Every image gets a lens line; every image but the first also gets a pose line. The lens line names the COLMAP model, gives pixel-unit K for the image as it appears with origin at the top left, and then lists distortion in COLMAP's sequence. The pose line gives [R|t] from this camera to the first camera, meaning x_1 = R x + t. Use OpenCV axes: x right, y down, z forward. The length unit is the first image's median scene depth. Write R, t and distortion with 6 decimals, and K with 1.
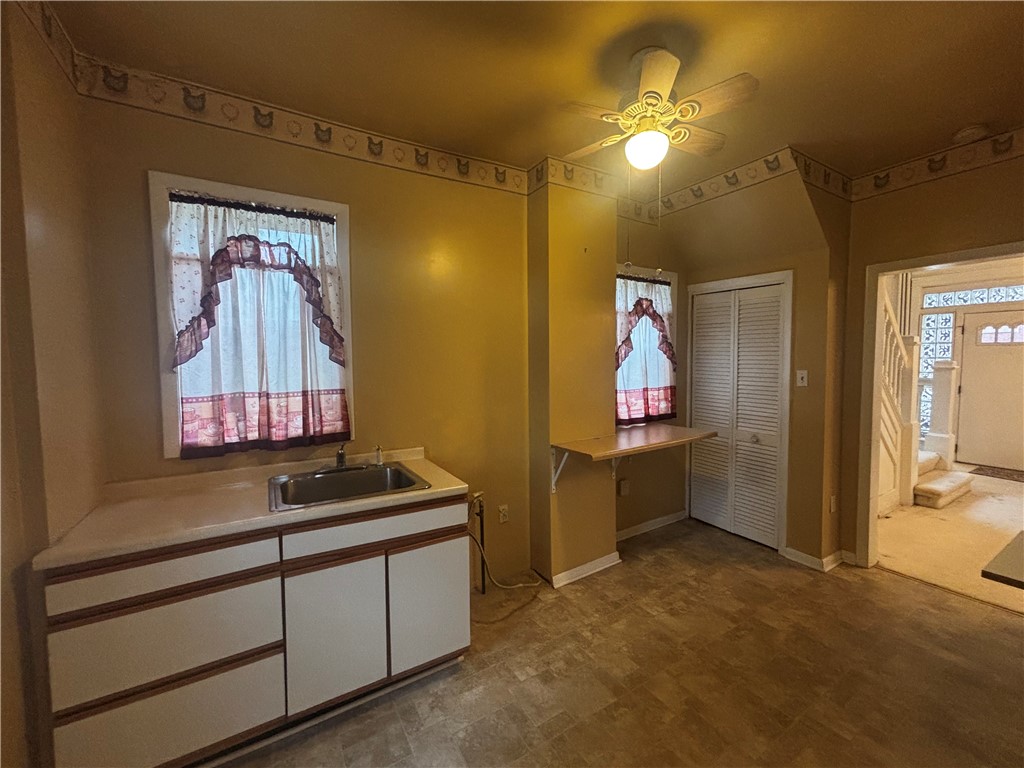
lens RADIAL K [[415.3, 0, 509.8], [0, 415.3, 384.3], [0, 0, 1]] dist [0.000085, 0.000225]
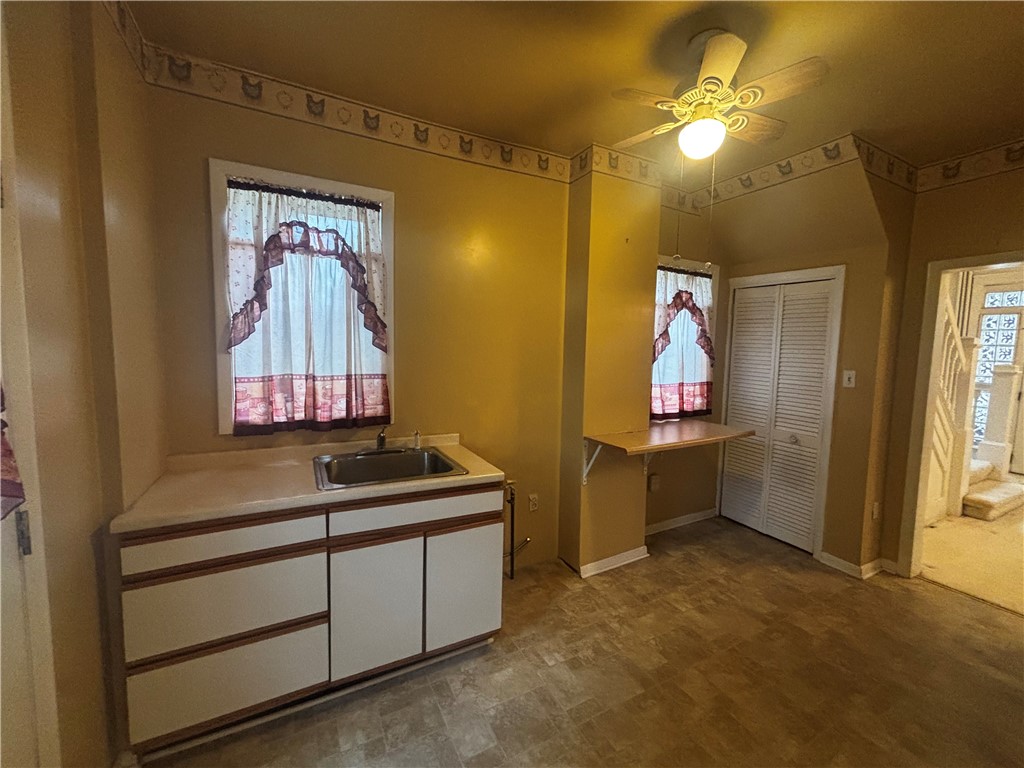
lens RADIAL K [[415.3, 0, 509.8], [0, 415.3, 384.3], [0, 0, 1]] dist [0.000085, 0.000225]
pose [[0.997665, 0.036367, -0.057804, -0.032575], [-0.034669, 0.998945, 0.030116, -0.005194], [0.058838, -0.028042, 0.997874, -0.006163]]
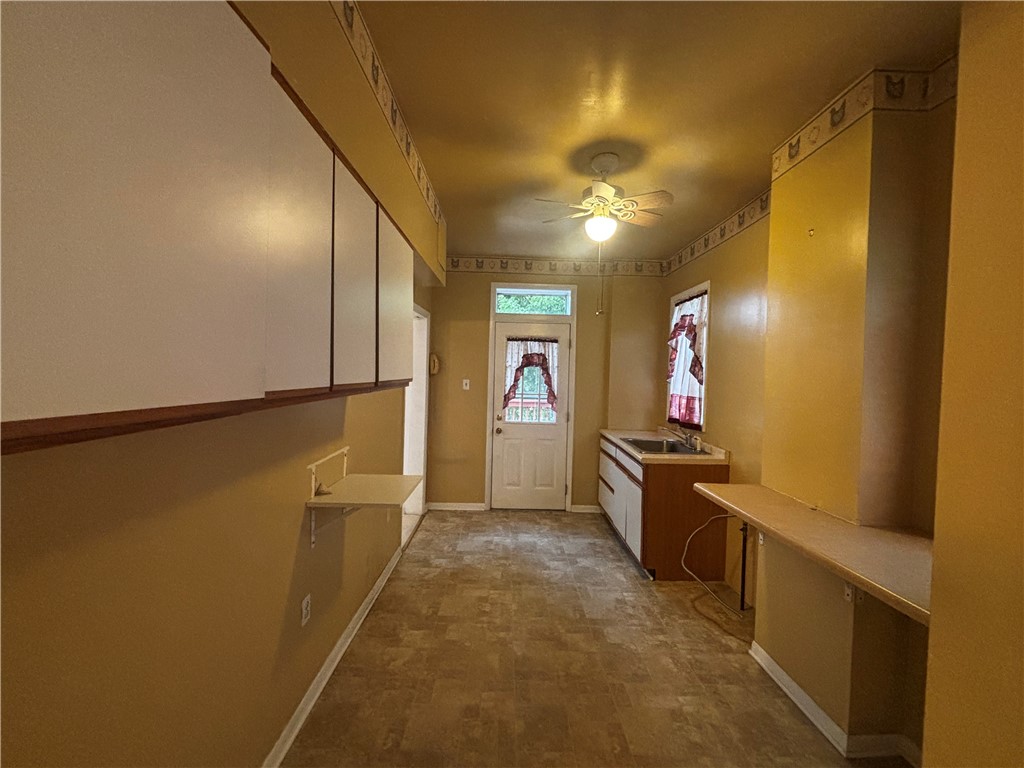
lens RADIAL K [[415.3, 0, 509.8], [0, 415.3, 384.3], [0, 0, 1]] dist [0.000085, 0.000225]
pose [[-0.517261, 0.030432, -0.855286, 1.338815], [-0.060158, 0.995603, 0.071807, -0.112705], [0.853711, 0.088595, -0.513156, 1.201289]]
